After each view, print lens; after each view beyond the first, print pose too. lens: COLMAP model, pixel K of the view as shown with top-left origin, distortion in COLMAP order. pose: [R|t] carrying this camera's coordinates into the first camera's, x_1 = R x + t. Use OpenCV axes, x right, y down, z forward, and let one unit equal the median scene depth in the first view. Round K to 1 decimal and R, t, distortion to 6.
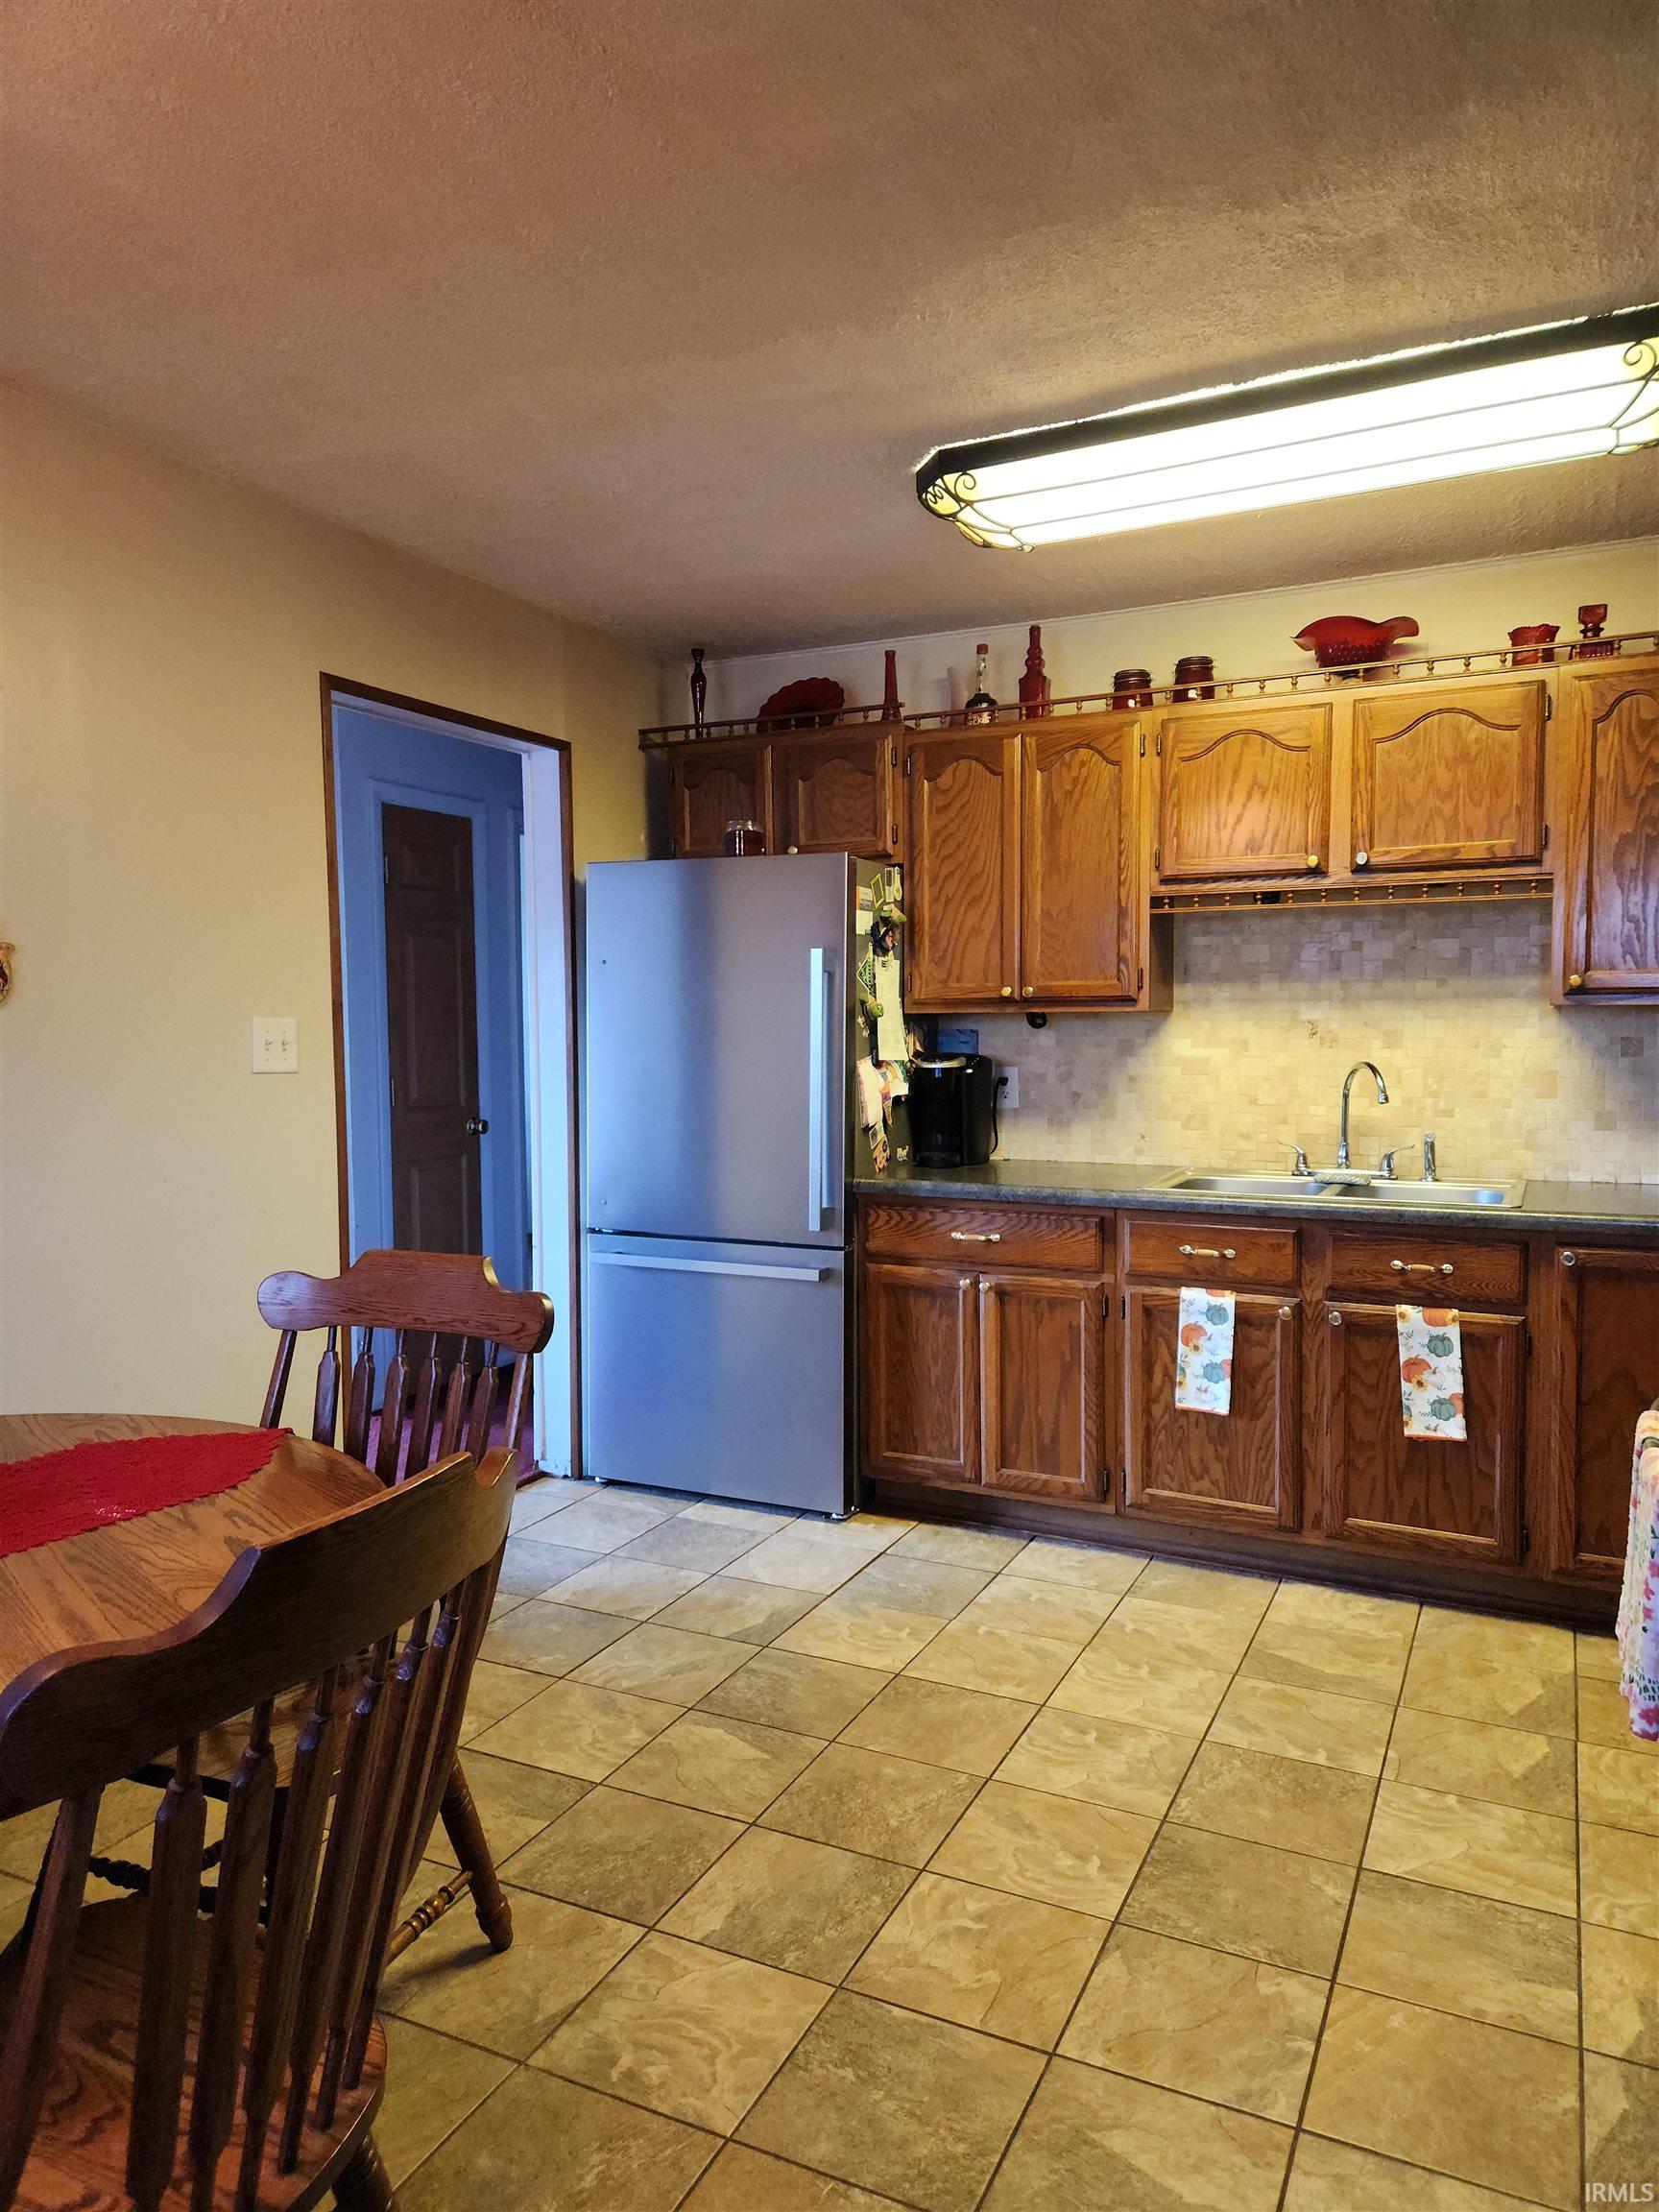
lens RADIAL K [[1489.5, 0, 849.4], [0, 1489.5, 1090.6], [0, 0, 1]] dist [0.076762, -0.067228]
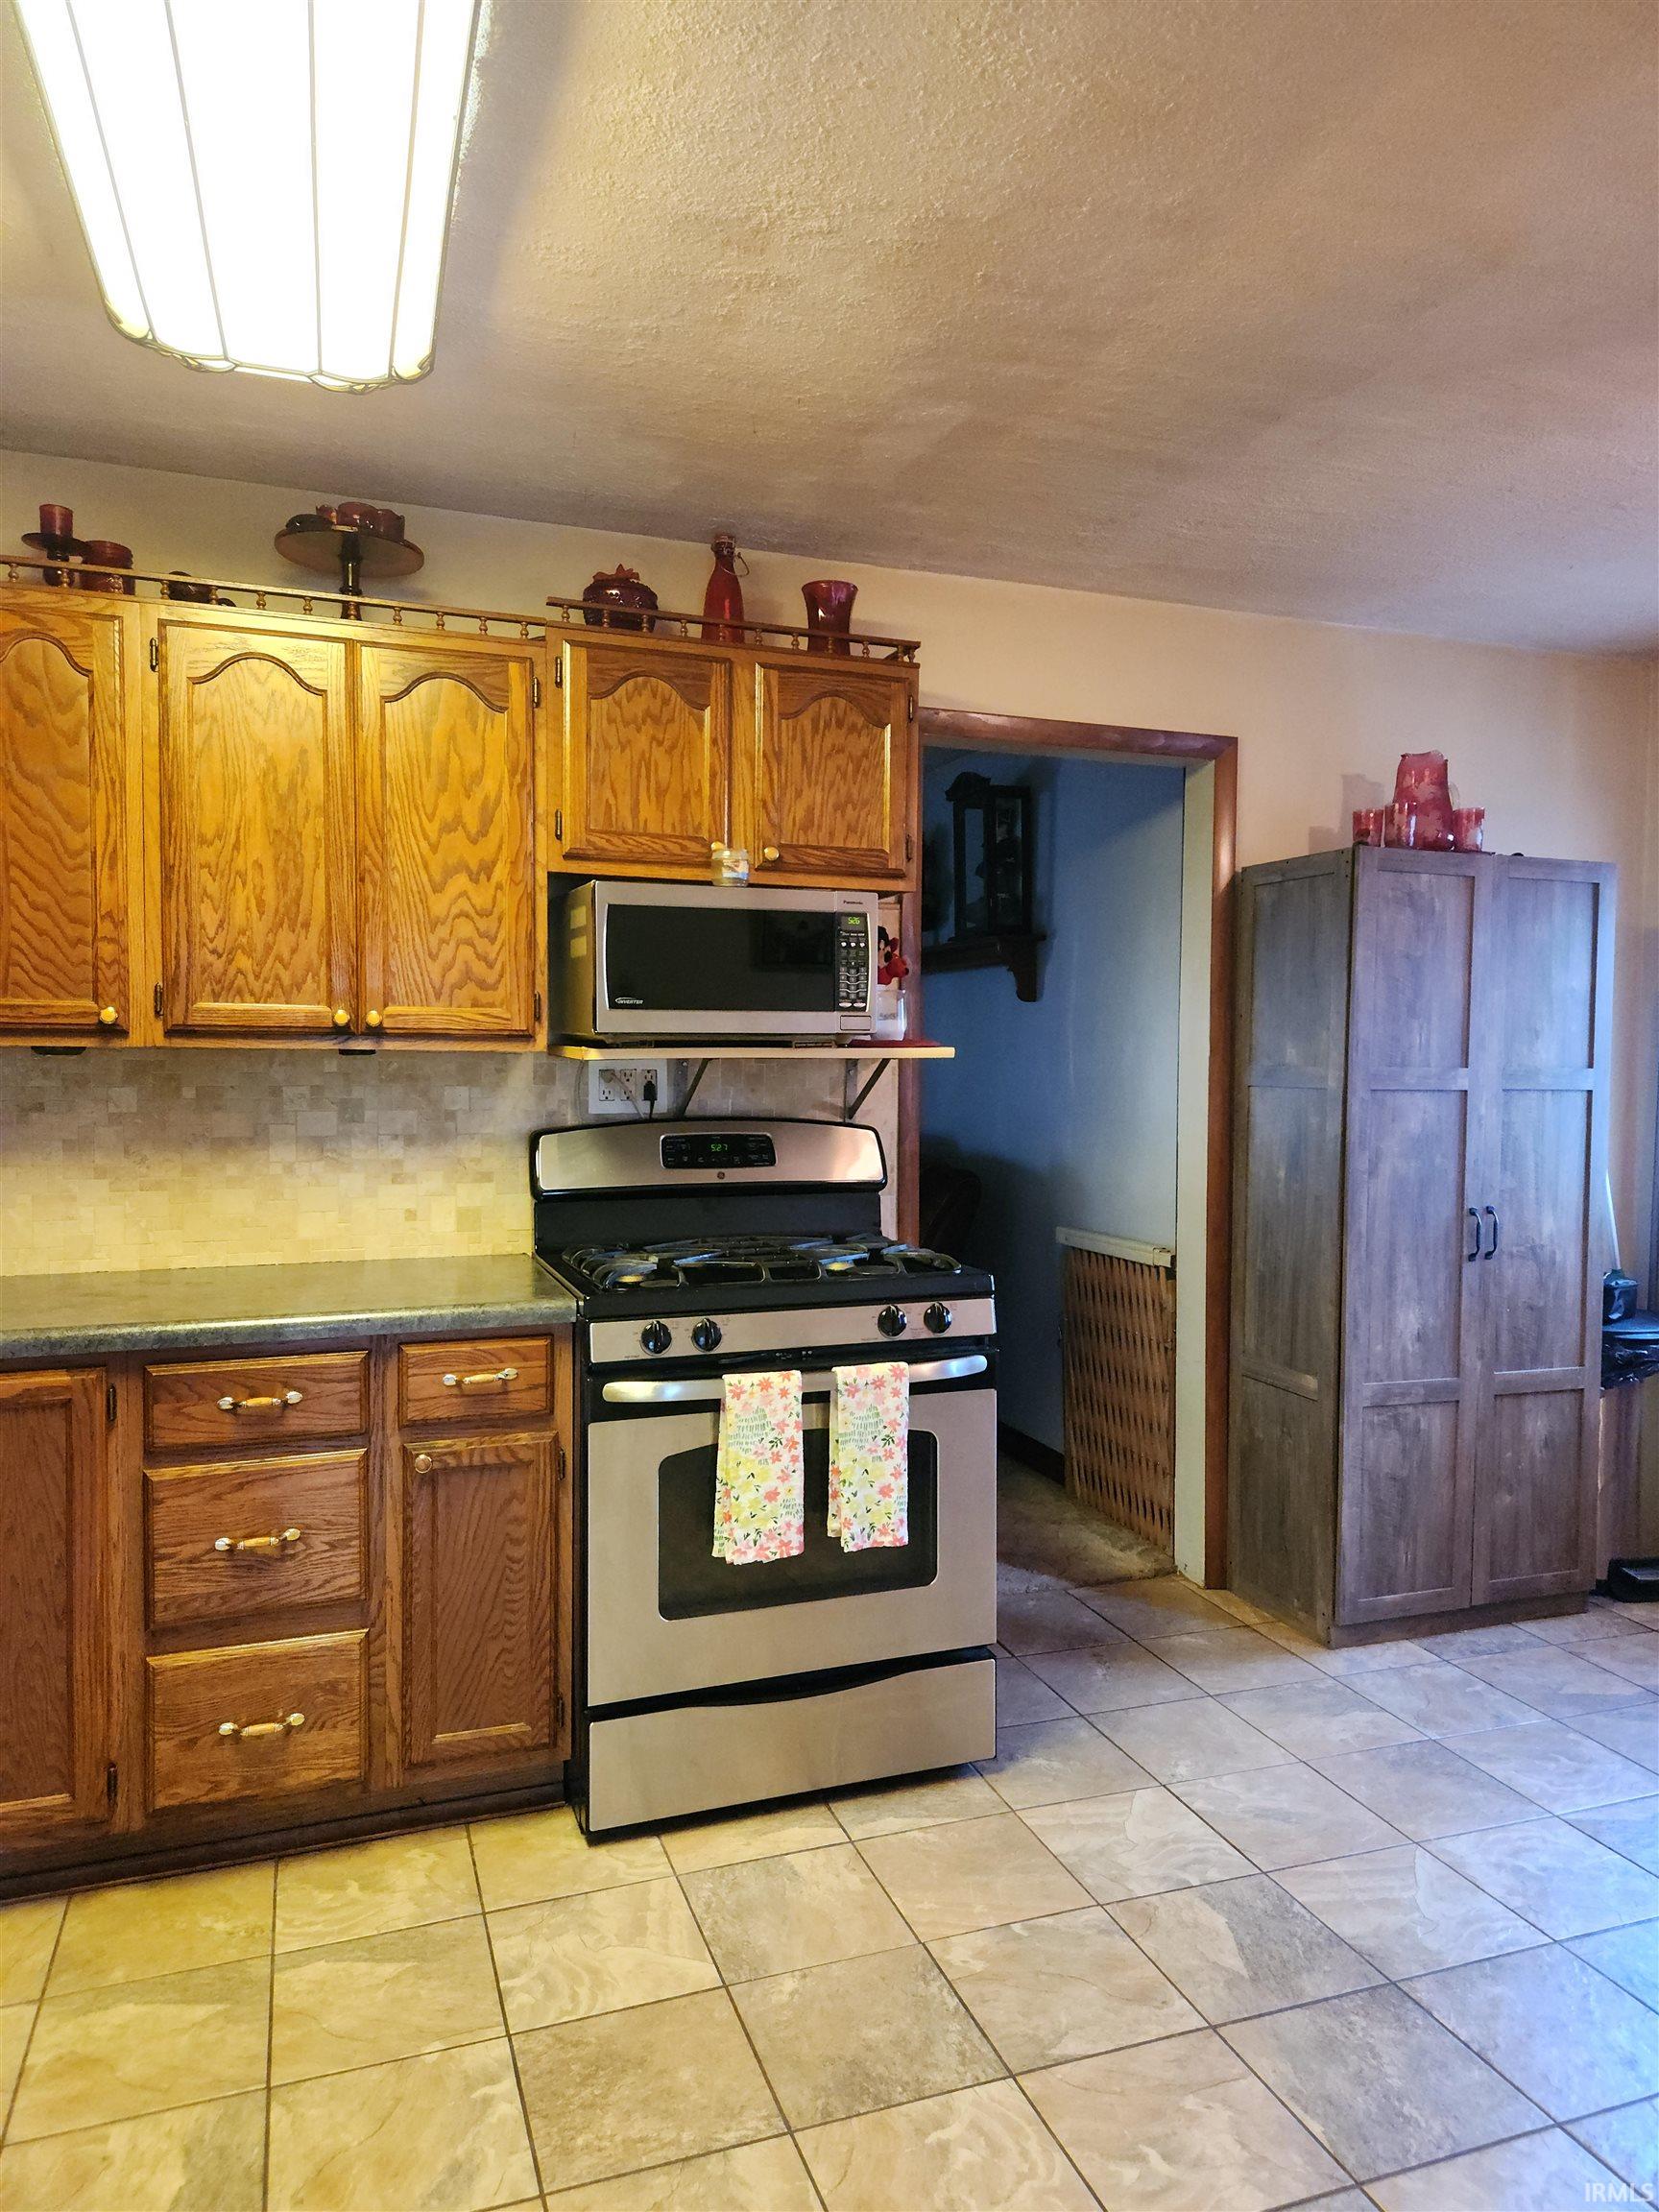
lens RADIAL K [[1489.5, 0, 849.4], [0, 1489.5, 1090.6], [0, 0, 1]] dist [0.076762, -0.067228]
pose [[-0.707298, -0.023401, 0.706528, -0.374503], [0.033181, 0.997251, 0.066247, -0.092735], [-0.706136, 0.070300, -0.704577, 1.651395]]
